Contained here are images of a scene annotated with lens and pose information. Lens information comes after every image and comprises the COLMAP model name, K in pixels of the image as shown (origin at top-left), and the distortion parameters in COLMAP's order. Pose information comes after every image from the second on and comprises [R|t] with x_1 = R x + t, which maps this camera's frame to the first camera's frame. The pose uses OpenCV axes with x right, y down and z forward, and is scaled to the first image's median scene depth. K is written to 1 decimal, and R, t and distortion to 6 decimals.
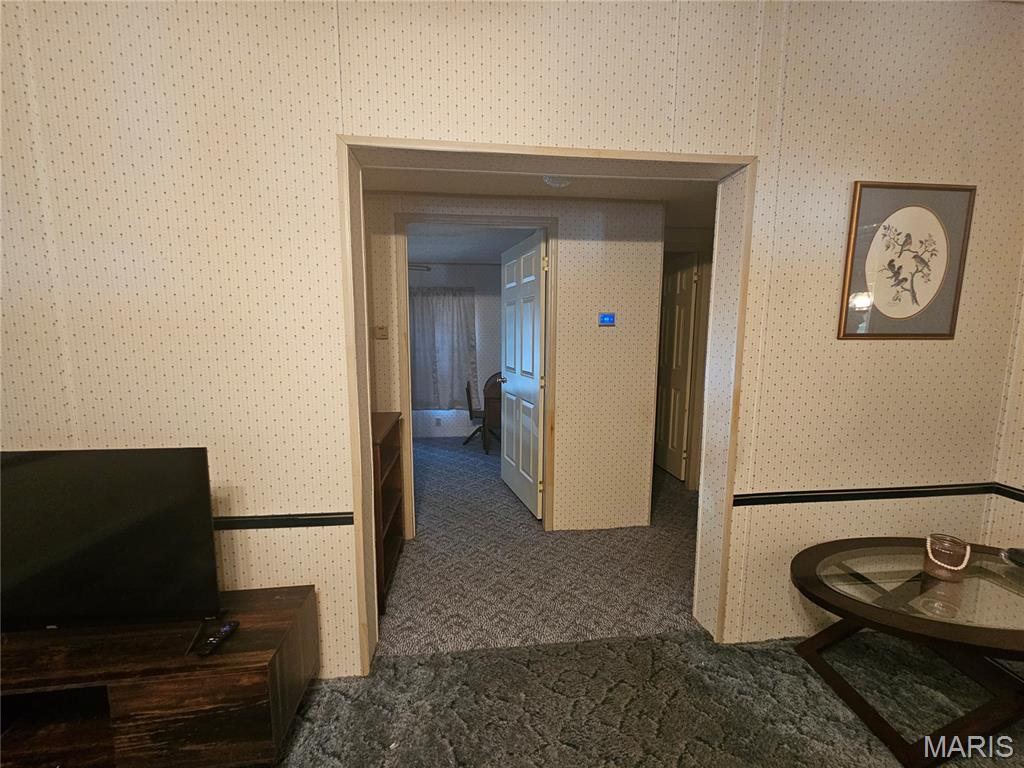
lens RADIAL K [[415.2, 0, 512.6], [0, 415.2, 383.6], [0, 0, 1]] dist [-0.001878, 0.000405]
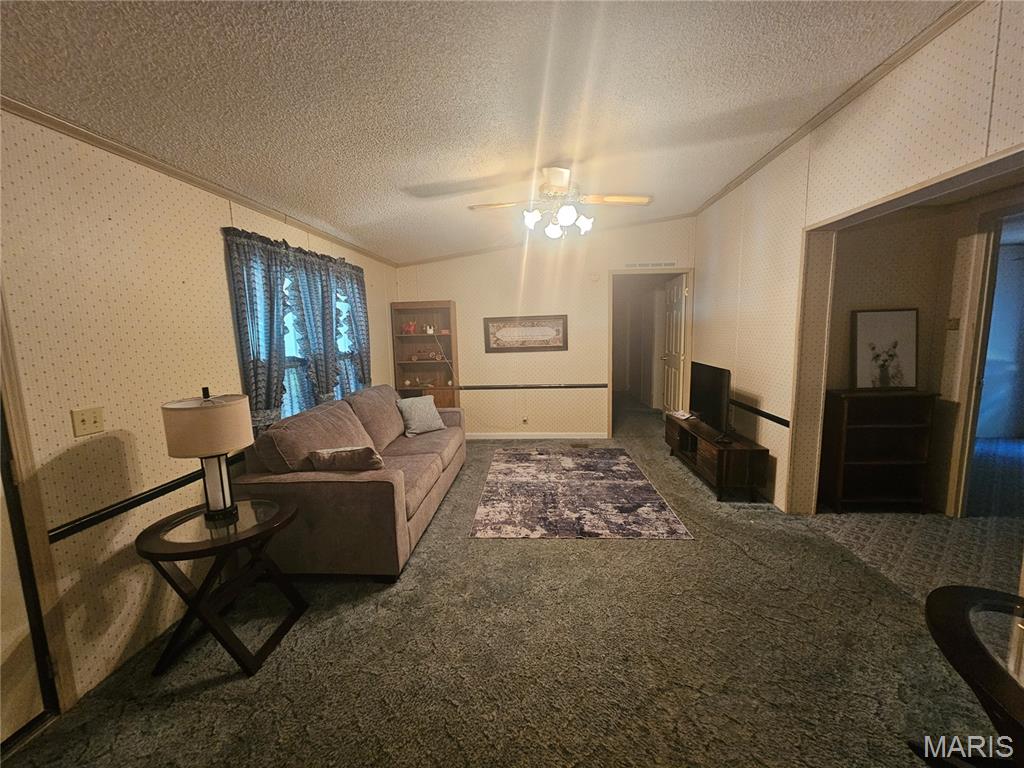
lens RADIAL K [[415.2, 0, 512.6], [0, 415.2, 383.6], [0, 0, 1]] dist [-0.001878, 0.000405]
pose [[-0.184506, 0.129017, -0.974327, 1.684041], [-0.098483, 0.983930, 0.148938, -0.020309], [0.977885, 0.123434, -0.168835, 0.052384]]
